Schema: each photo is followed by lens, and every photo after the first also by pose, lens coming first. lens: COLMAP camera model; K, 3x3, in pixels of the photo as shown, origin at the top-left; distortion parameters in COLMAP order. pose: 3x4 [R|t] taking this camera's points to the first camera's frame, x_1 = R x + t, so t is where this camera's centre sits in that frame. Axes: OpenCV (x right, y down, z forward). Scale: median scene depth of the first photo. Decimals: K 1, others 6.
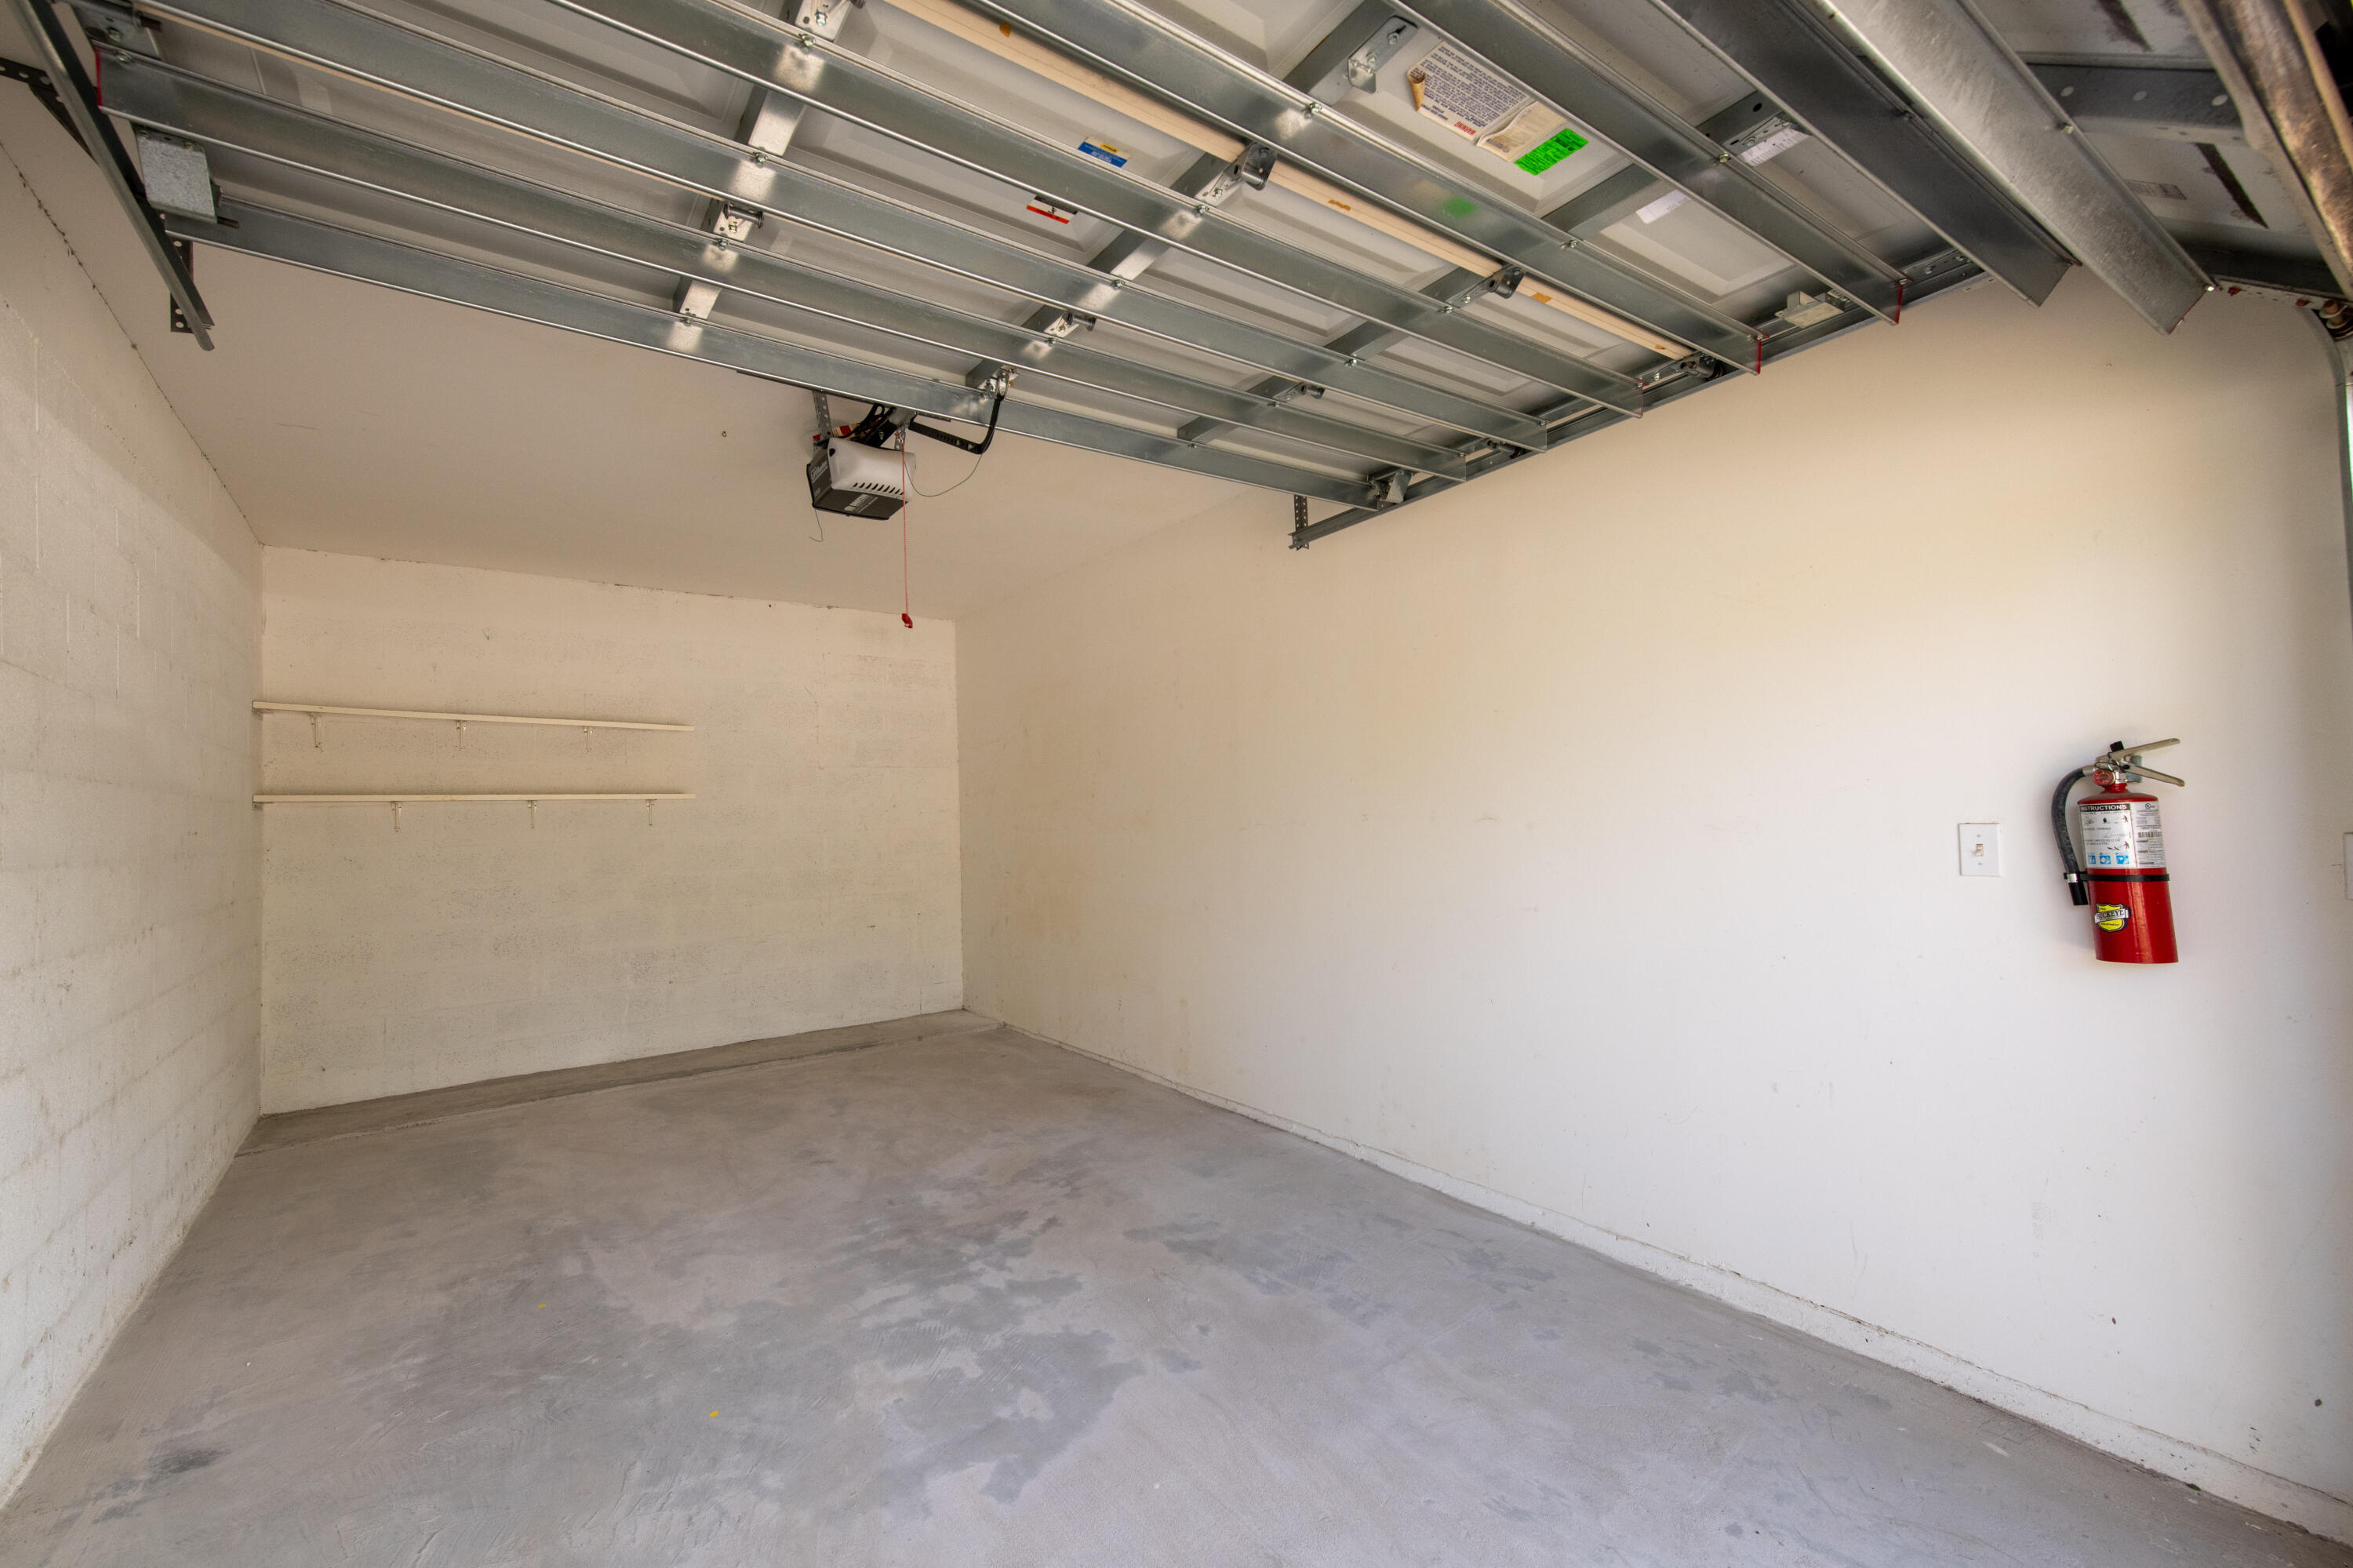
lens RADIAL K [[1028.2, 0, 1180.1], [0, 1028.2, 793.1], [0, 0, 1]] dist [-0.001237, -0.000004]
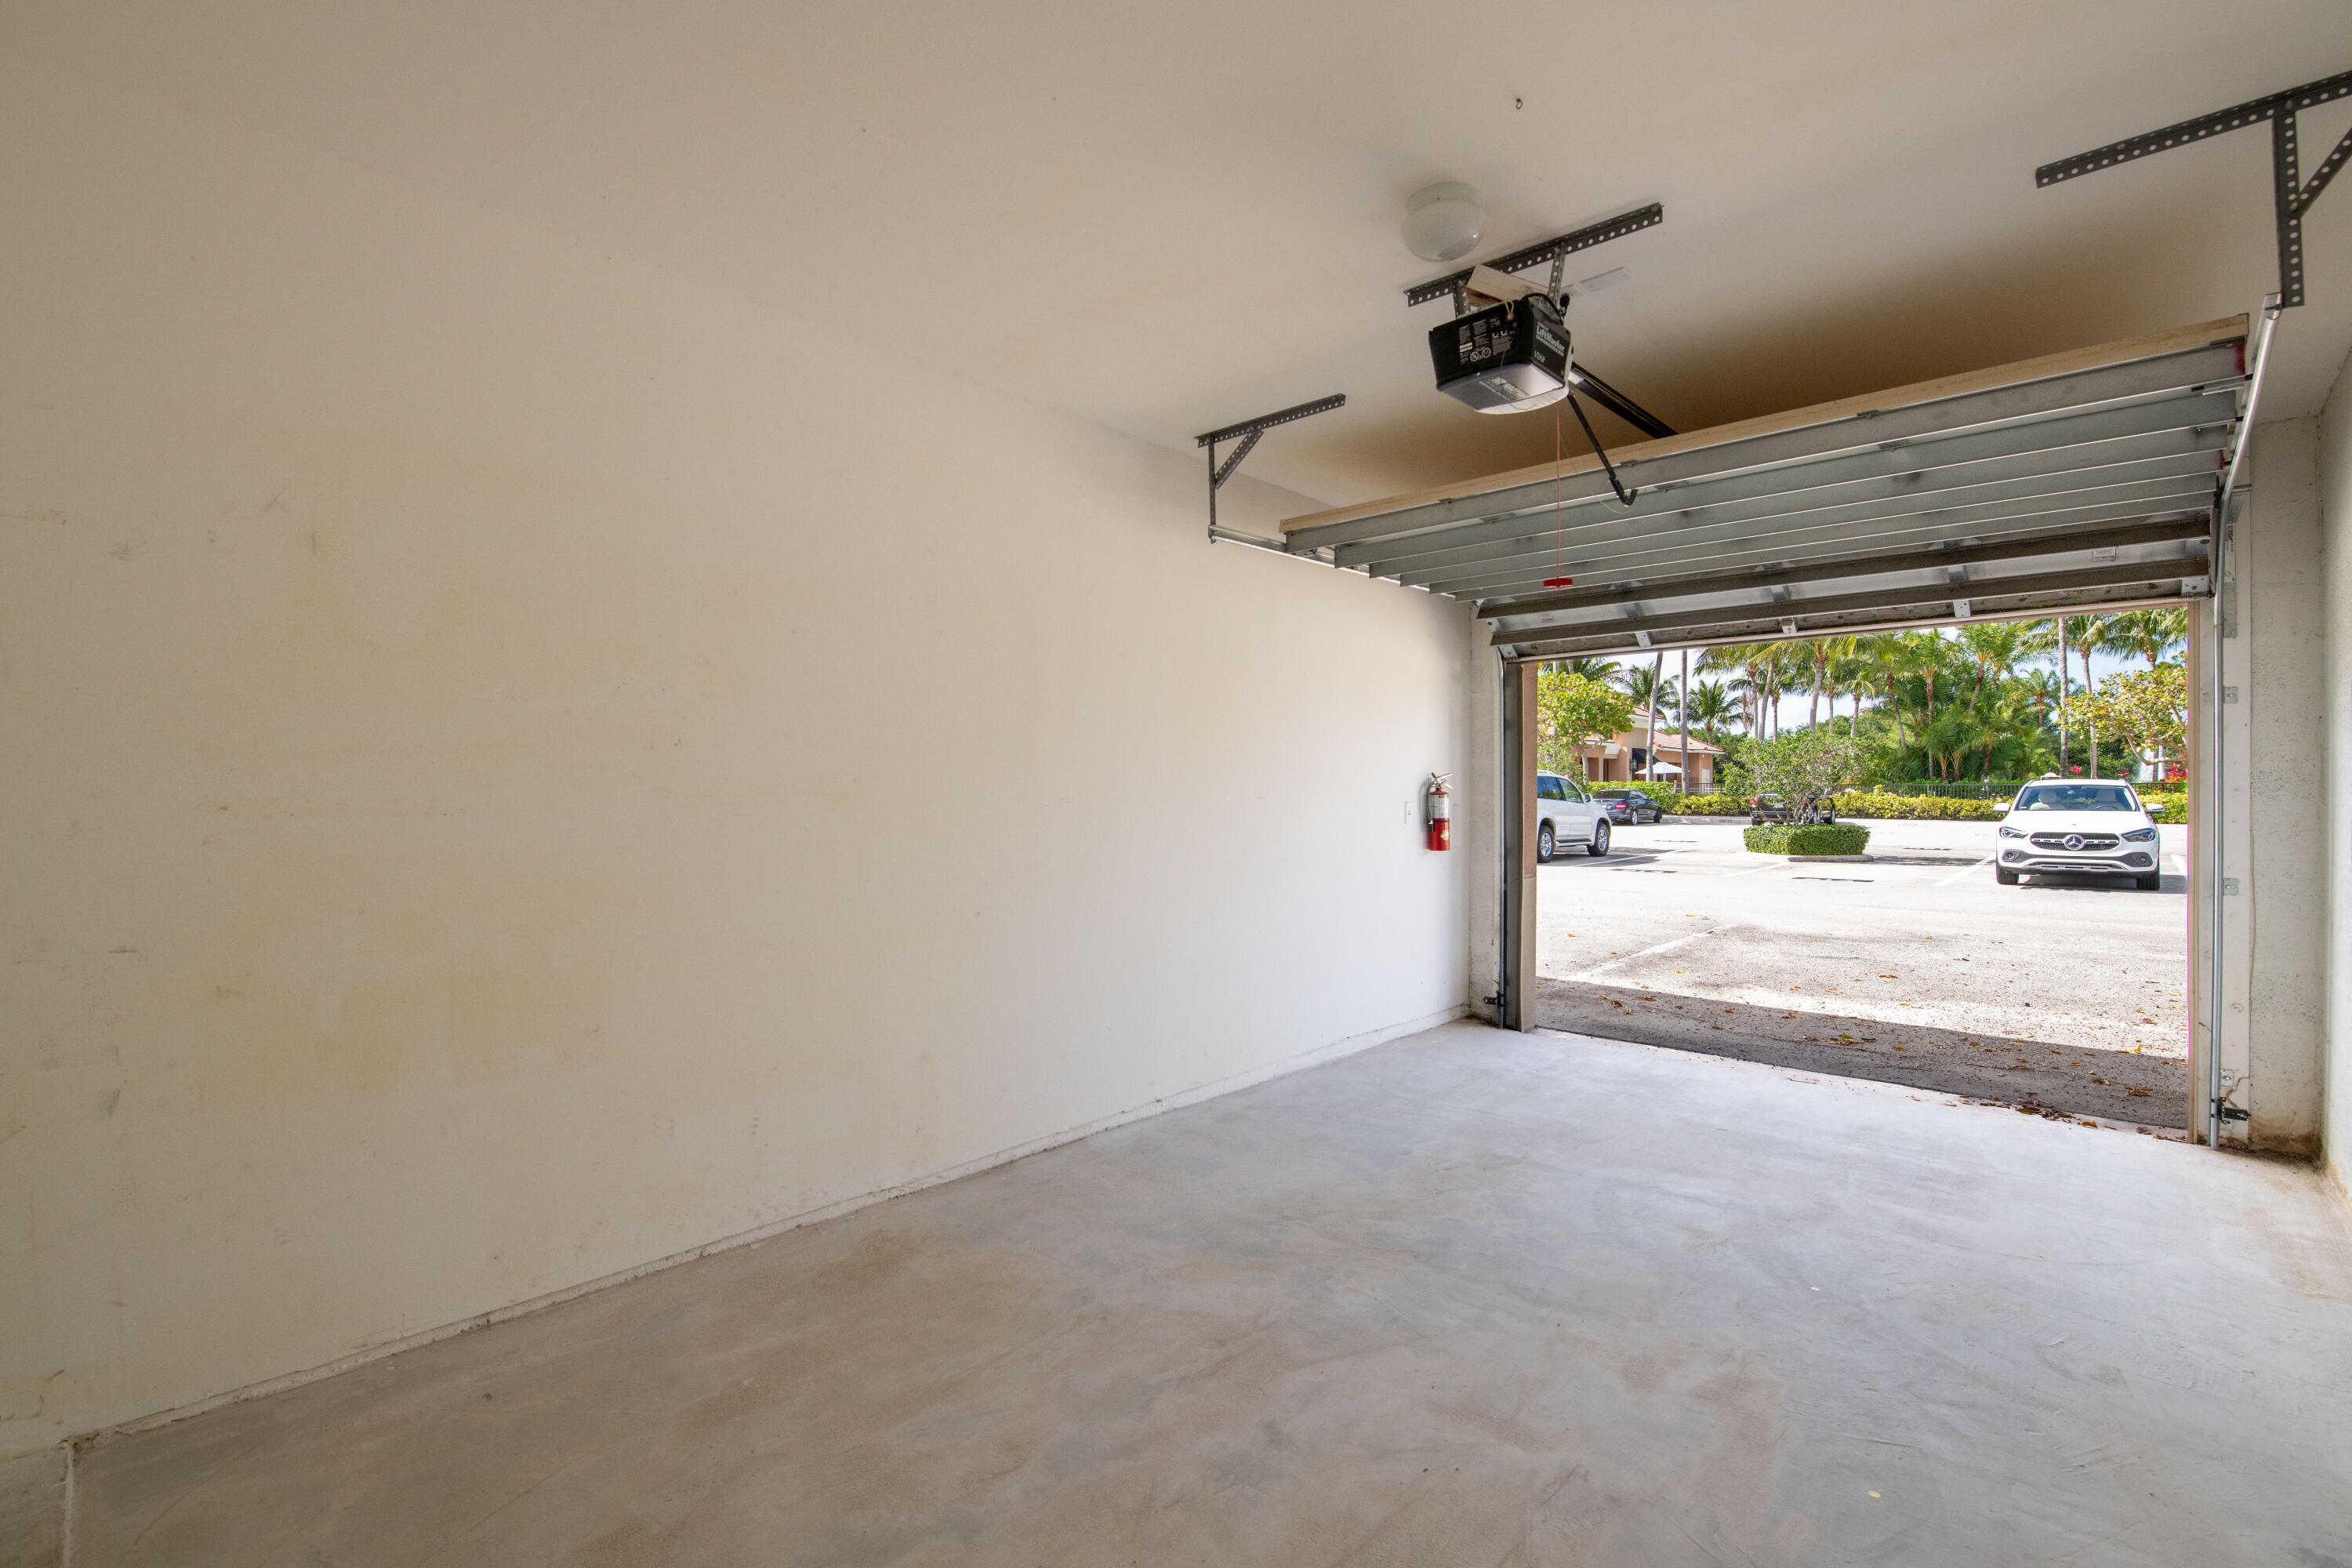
lens RADIAL K [[1027.7, 0, 1177.6], [0, 1027.7, 787.6], [0, 0, 1]] dist [-0.001237, -0.000004]
pose [[-0.197198, 0.009235, 0.980320, -0.867582], [-0.022321, 0.999654, -0.013907, 0.022736], [-0.980109, -0.024624, -0.196924, 1.152863]]
